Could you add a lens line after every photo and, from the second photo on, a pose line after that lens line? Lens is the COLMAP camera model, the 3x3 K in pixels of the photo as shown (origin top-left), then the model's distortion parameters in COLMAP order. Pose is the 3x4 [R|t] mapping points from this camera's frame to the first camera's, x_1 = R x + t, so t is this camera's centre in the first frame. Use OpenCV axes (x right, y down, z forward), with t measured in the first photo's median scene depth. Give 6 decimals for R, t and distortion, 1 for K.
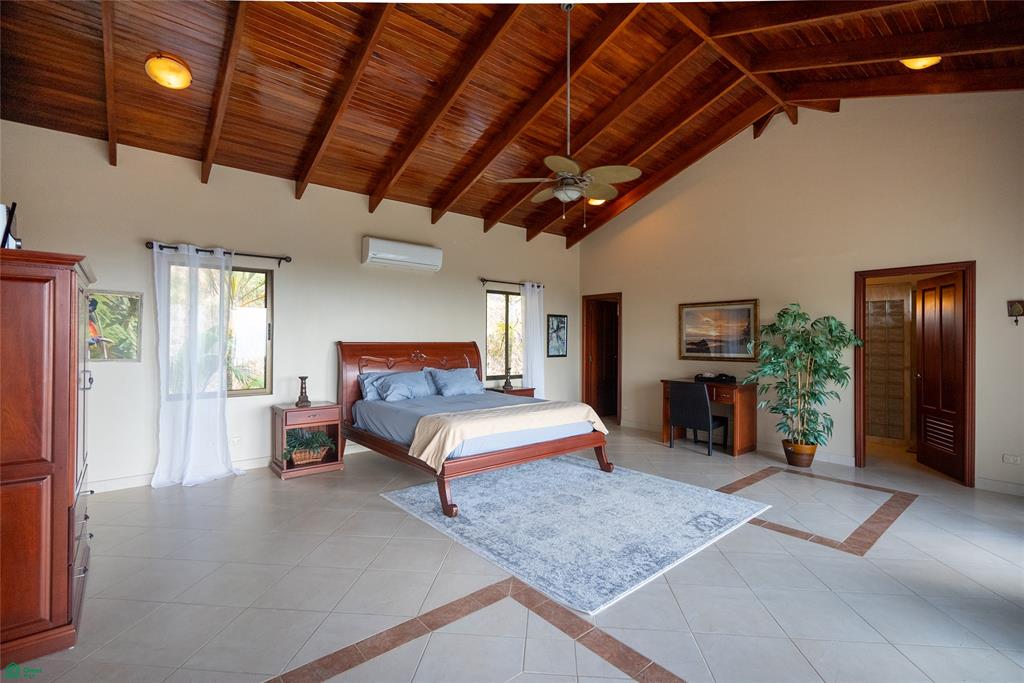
lens RADIAL K [[475.6, 0, 494.5], [0, 475.6, 334.2], [0, 0, 1]] dist [0.001801, -0.001732]
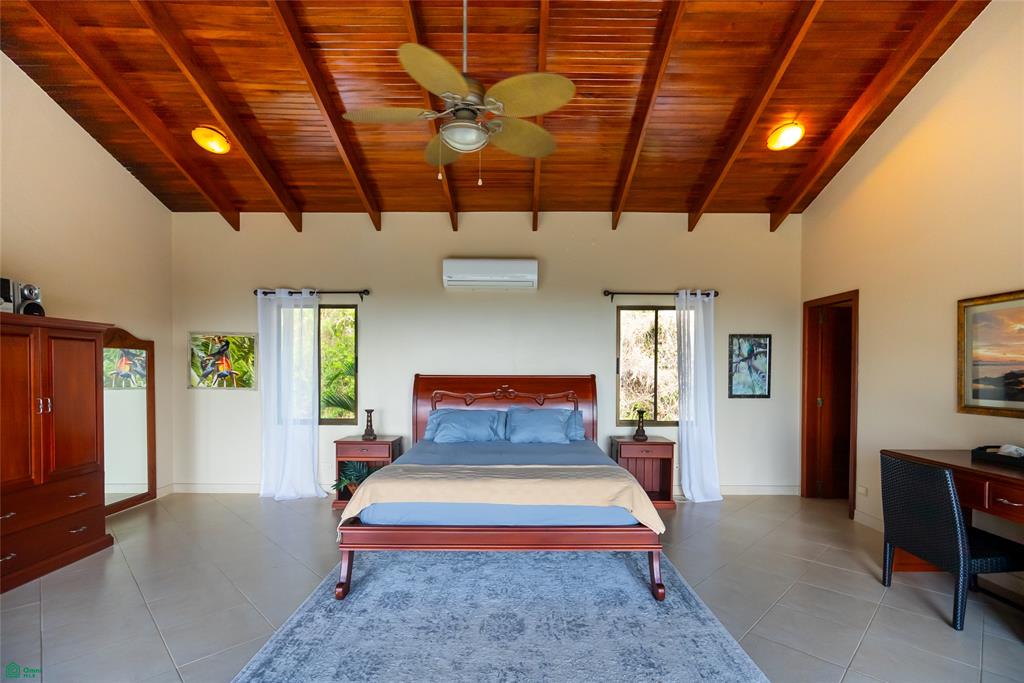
lens RADIAL K [[475.6, 0, 517.9], [0, 475.6, 376.4], [0, 0, 1]] dist [0.001801, -0.001732]
pose [[0.770287, 0.006722, -0.637662, 0.429397], [0.008205, 0.999757, 0.020451, 0.002317], [0.637645, -0.020985, 0.770044, 0.399586]]
